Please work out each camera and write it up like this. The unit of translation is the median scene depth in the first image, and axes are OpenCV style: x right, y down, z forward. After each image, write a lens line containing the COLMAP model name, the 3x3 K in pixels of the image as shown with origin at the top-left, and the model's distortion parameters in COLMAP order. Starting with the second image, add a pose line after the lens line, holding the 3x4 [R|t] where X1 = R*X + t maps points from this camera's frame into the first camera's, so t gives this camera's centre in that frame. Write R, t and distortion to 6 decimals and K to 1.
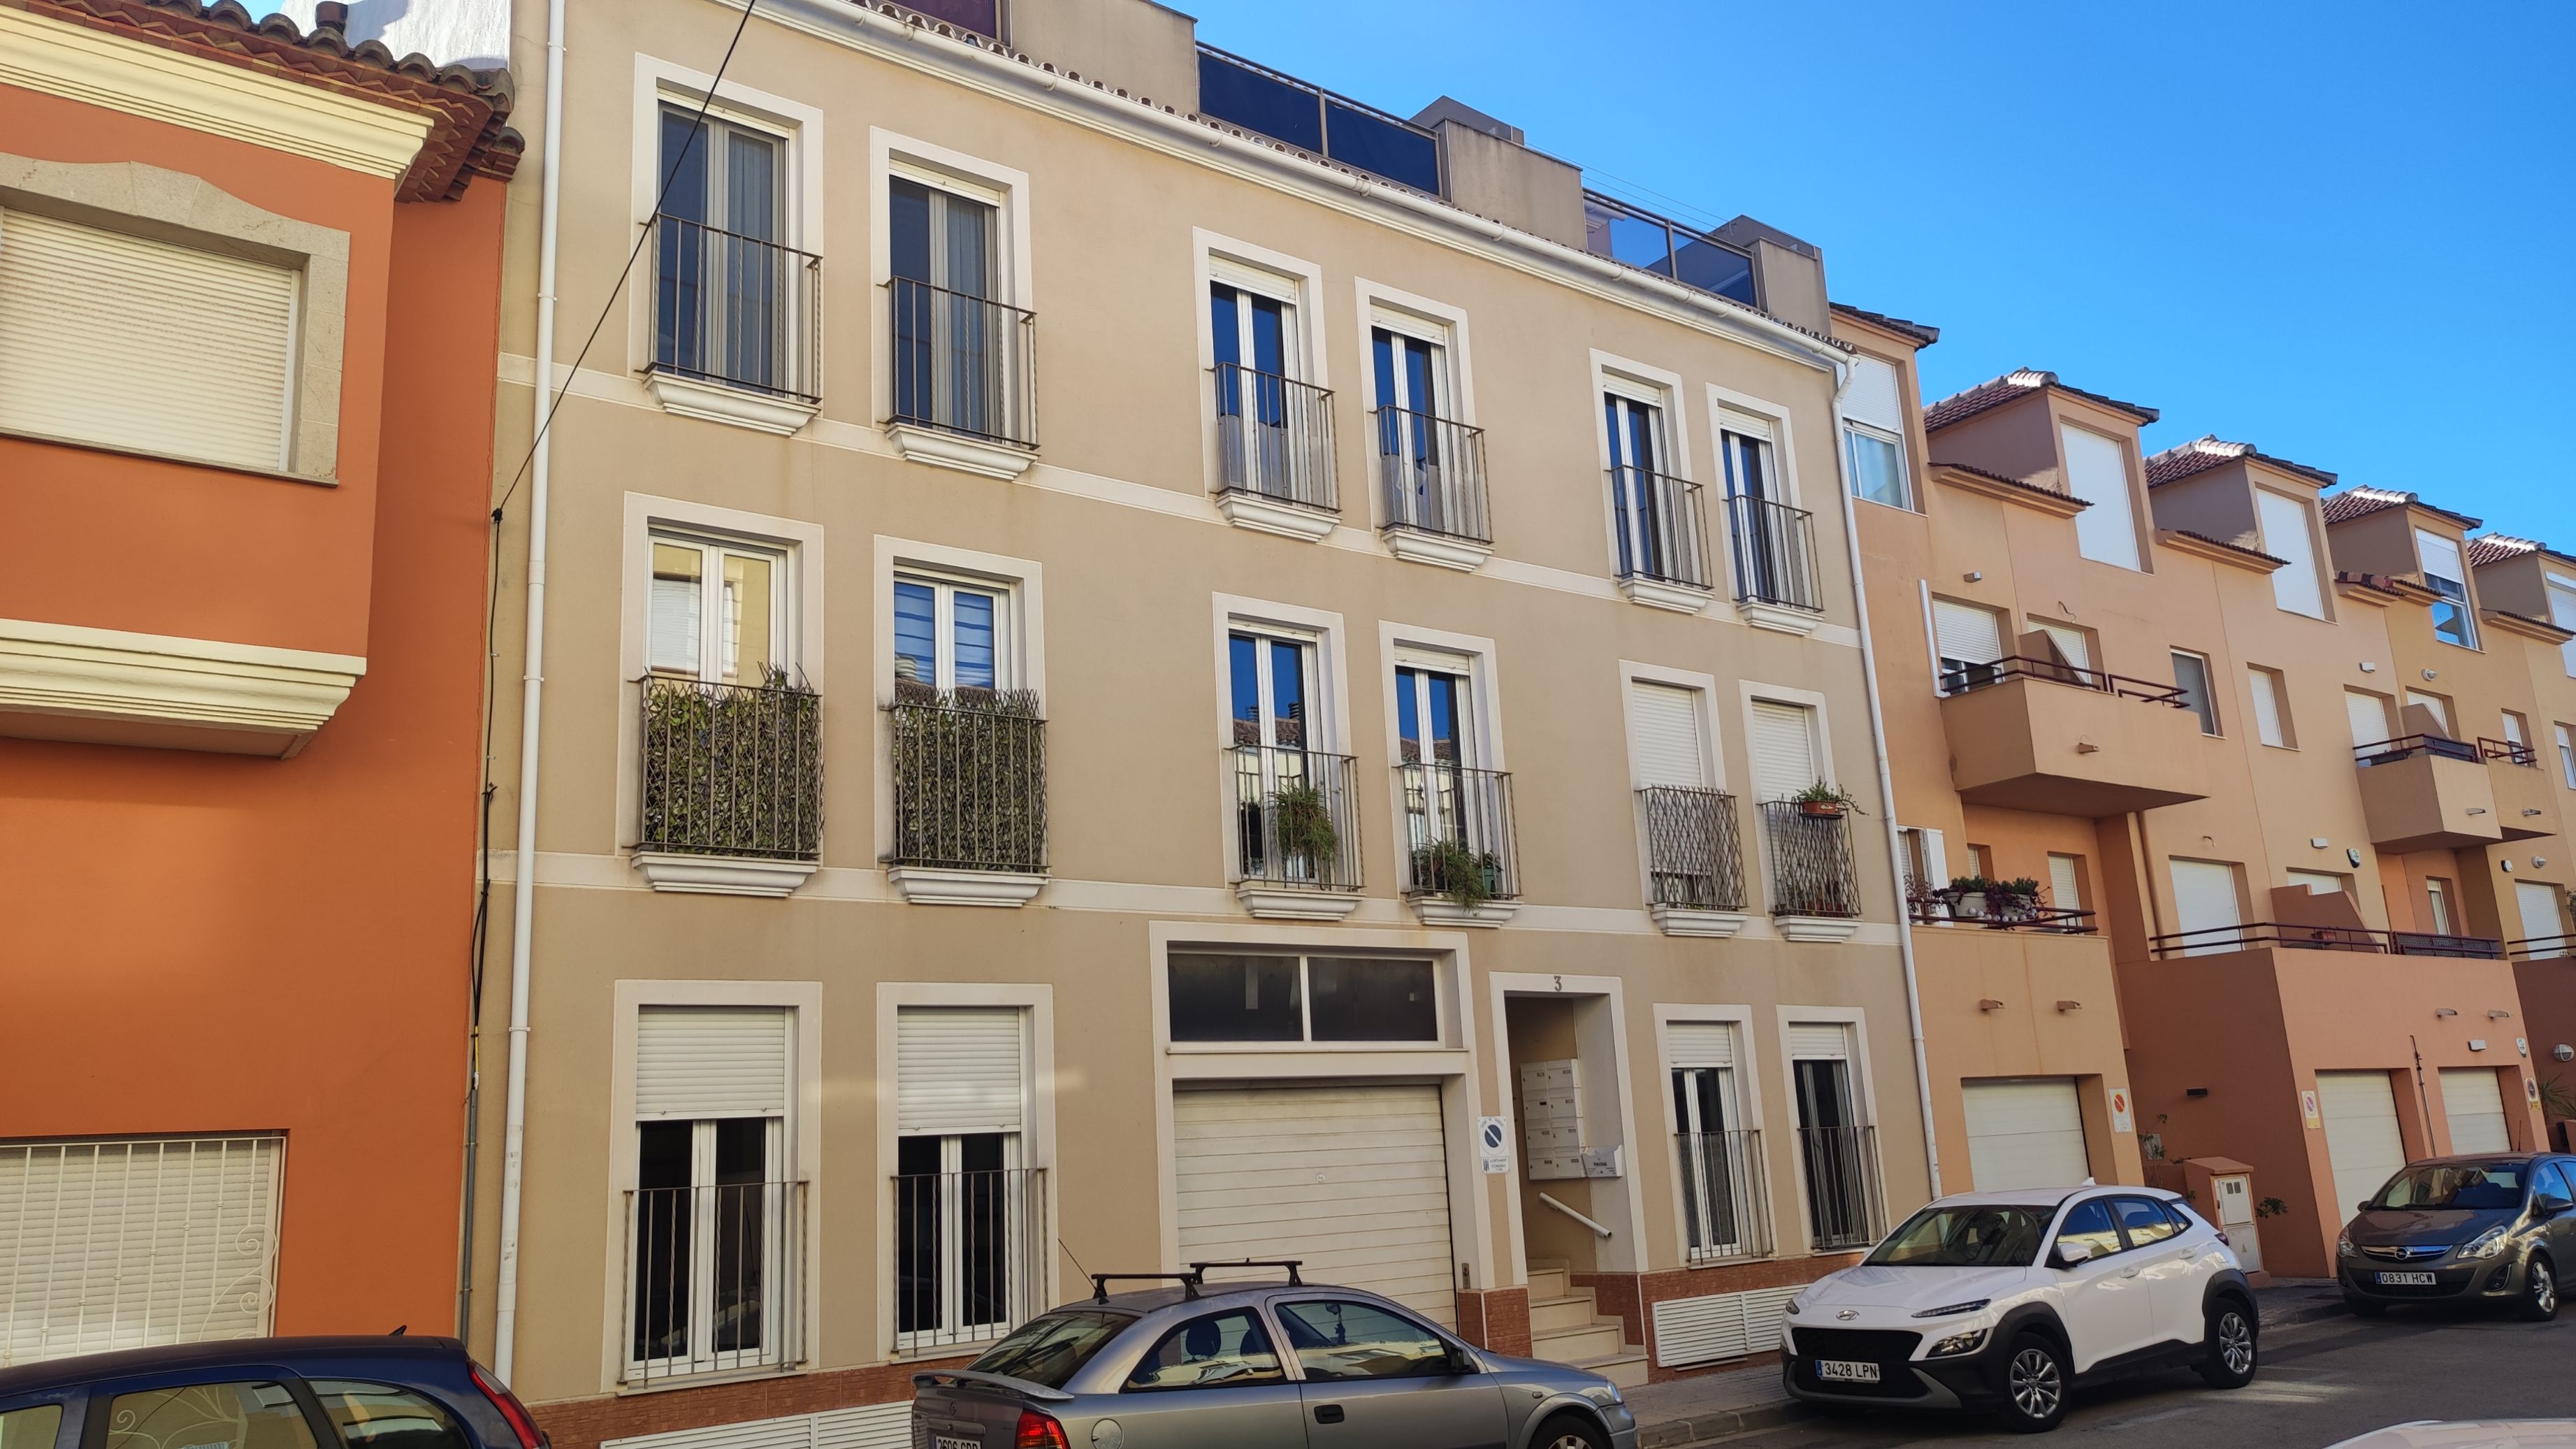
lens RADIAL K [[1919.1, 0, 1288.0], [0, 1919.1, 724.5], [0, 0, 1]] dist [0.060509, -0.070339]
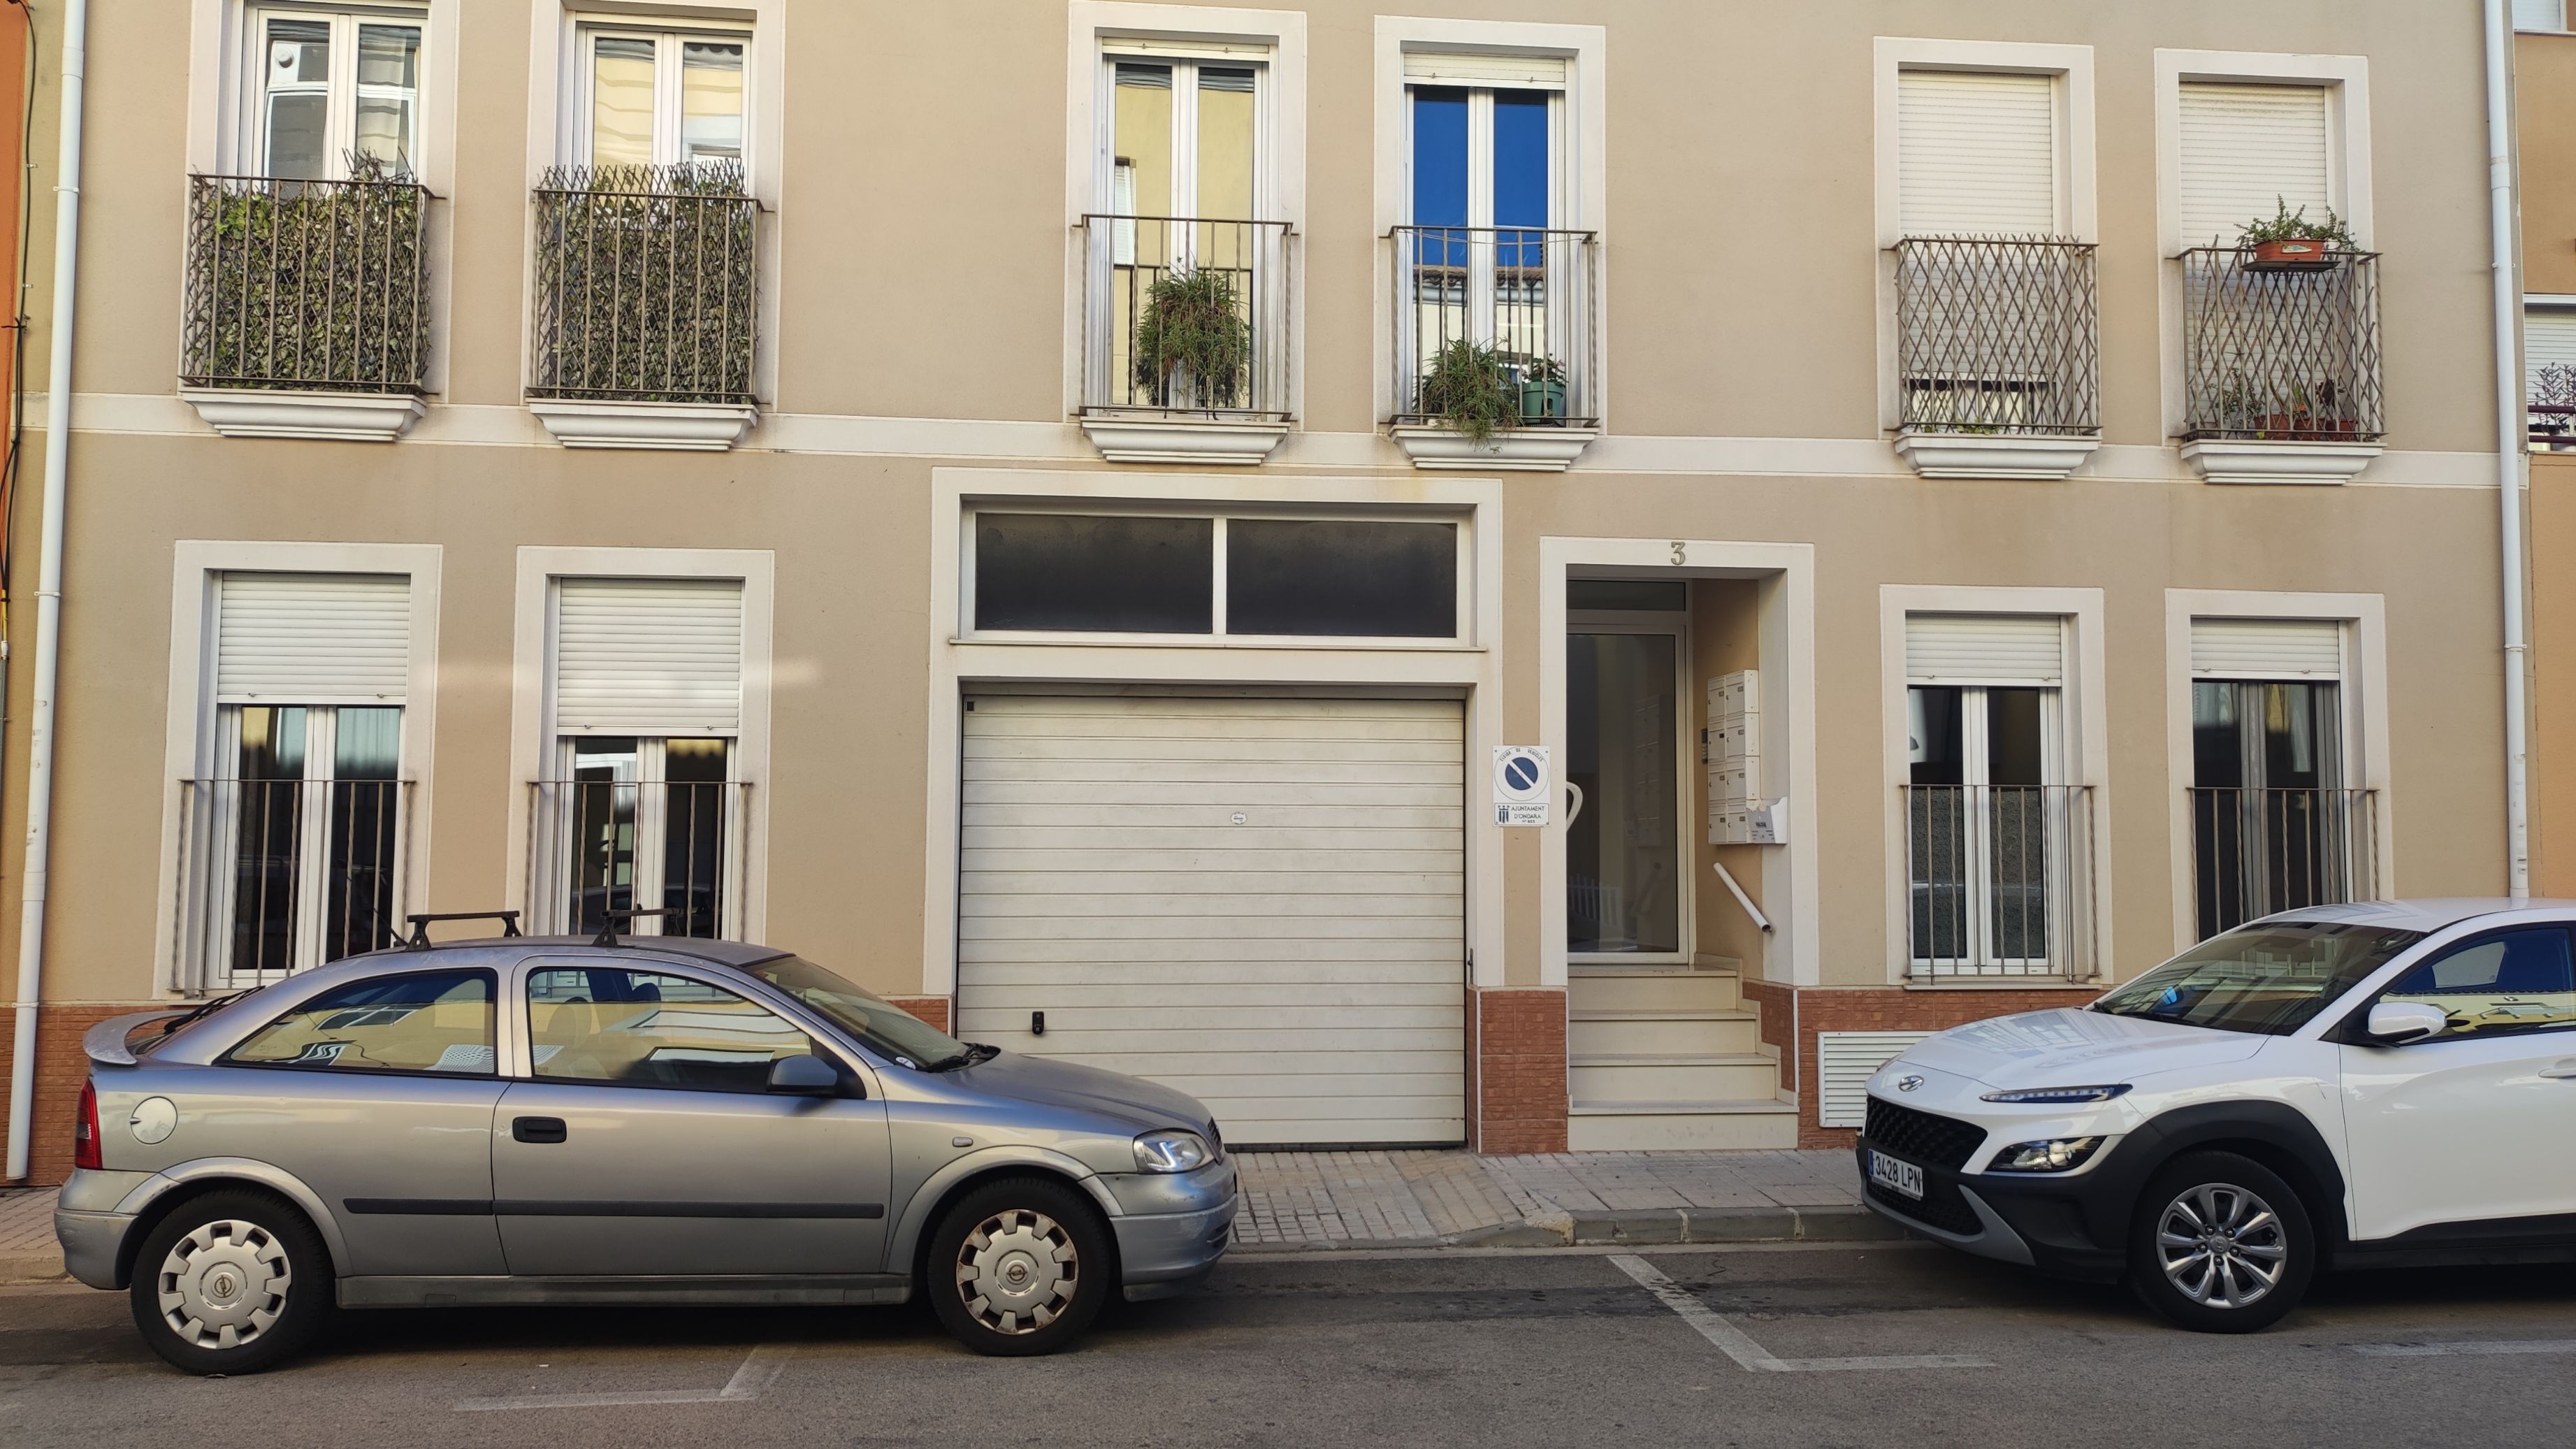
lens RADIAL K [[1919.1, 0, 1288.0], [0, 1919.1, 724.5], [0, 0, 1]] dist [0.060509, -0.070339]
pose [[0.849746, 0.021563, -0.526752, 0.397531], [0.070355, 0.985588, 0.153842, 0.086557], [0.522477, -0.167786, 0.835982, 0.393314]]
